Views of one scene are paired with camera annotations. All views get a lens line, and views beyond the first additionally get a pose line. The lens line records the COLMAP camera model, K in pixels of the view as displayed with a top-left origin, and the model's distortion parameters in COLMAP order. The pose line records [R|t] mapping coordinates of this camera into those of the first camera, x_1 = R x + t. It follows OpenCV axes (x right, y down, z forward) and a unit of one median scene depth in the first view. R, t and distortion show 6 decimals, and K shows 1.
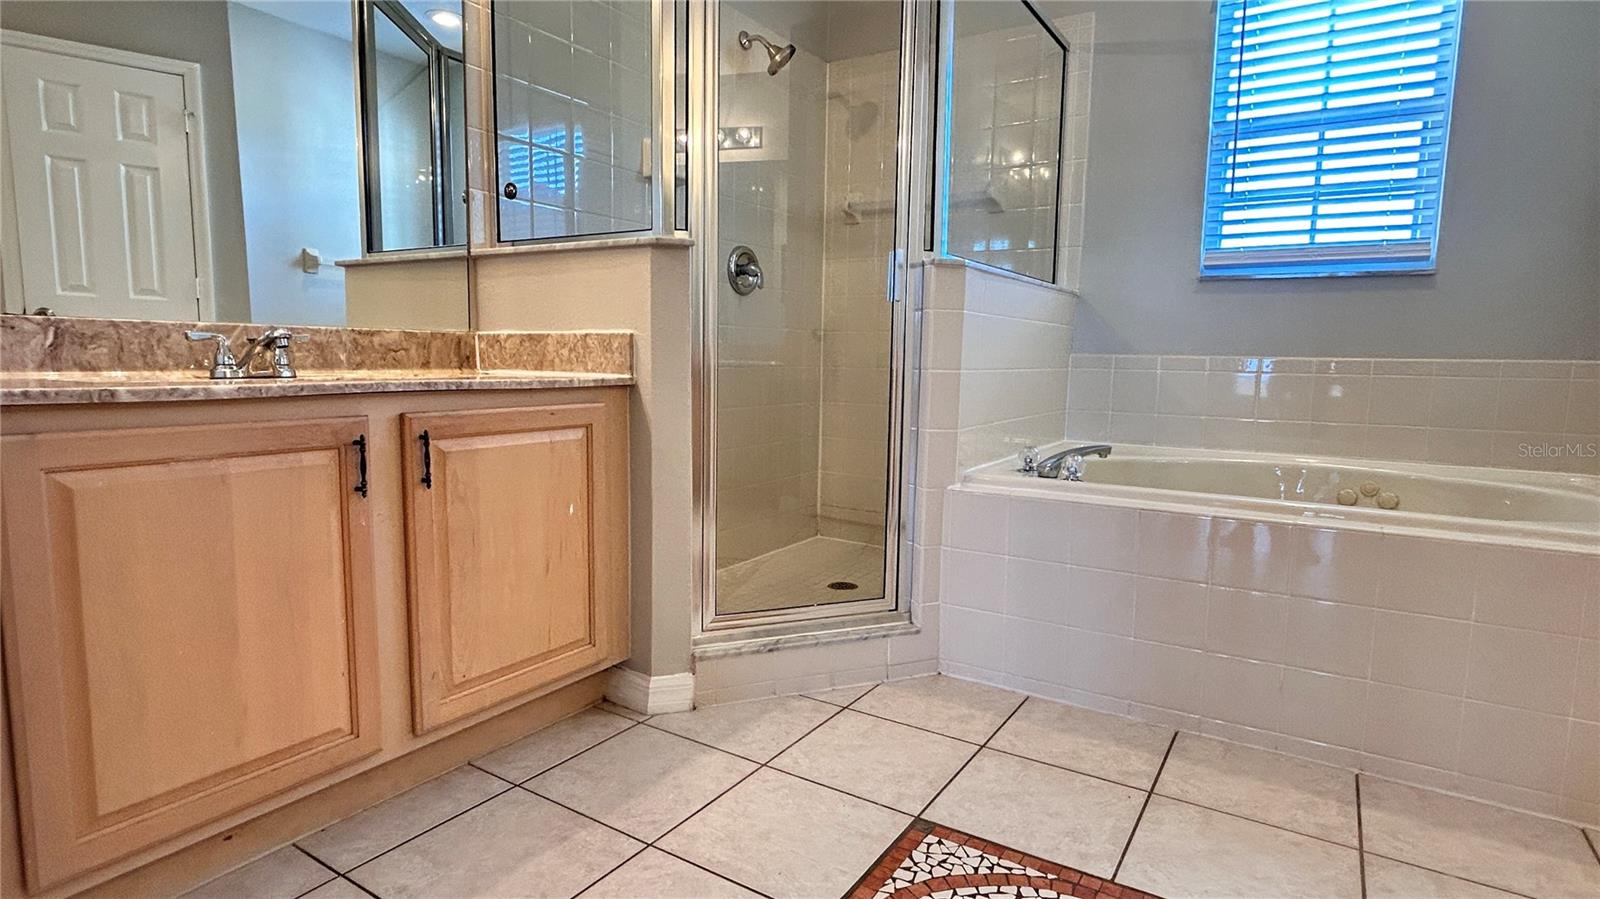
lens RADIAL K [[825.5, 0, 800.0], [0, 825.5, 449.5], [0, 0, 1]] dist [0.000548, -0.000118]
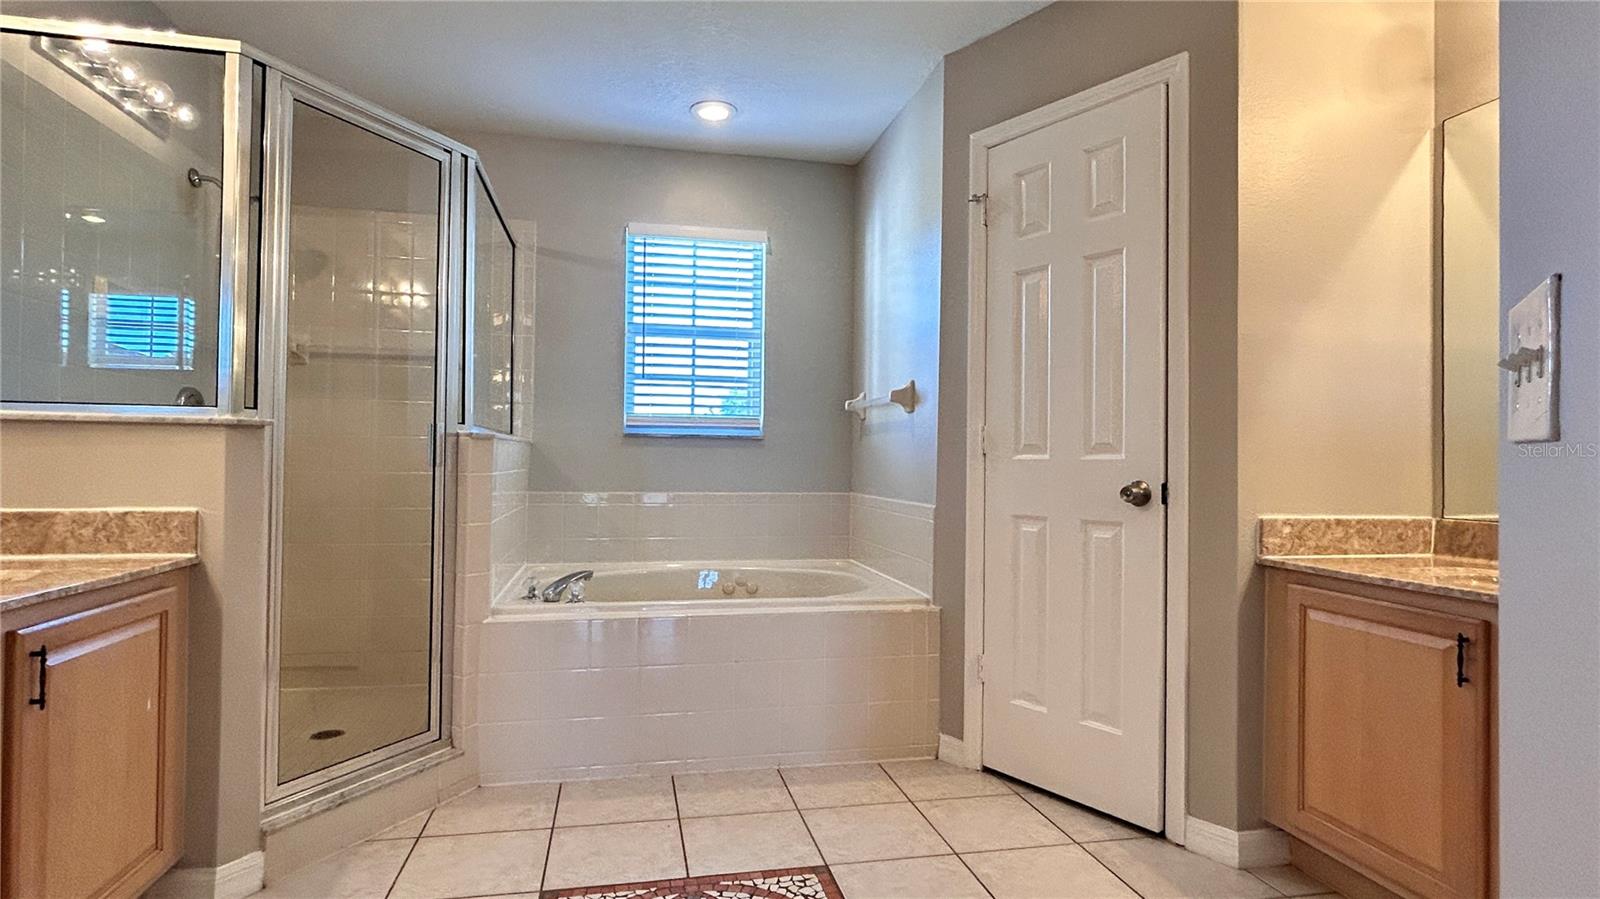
lens RADIAL K [[847.7, 0, 777.0], [0, 847.7, 446.8], [0, 0, 1]] dist [0.000311, -0.000015]
pose [[0.720499, 0.000696, 0.693455, -0.380082], [0.078170, 0.993544, -0.082217, -0.074189], [-0.689036, 0.113445, 0.715793, -0.197088]]
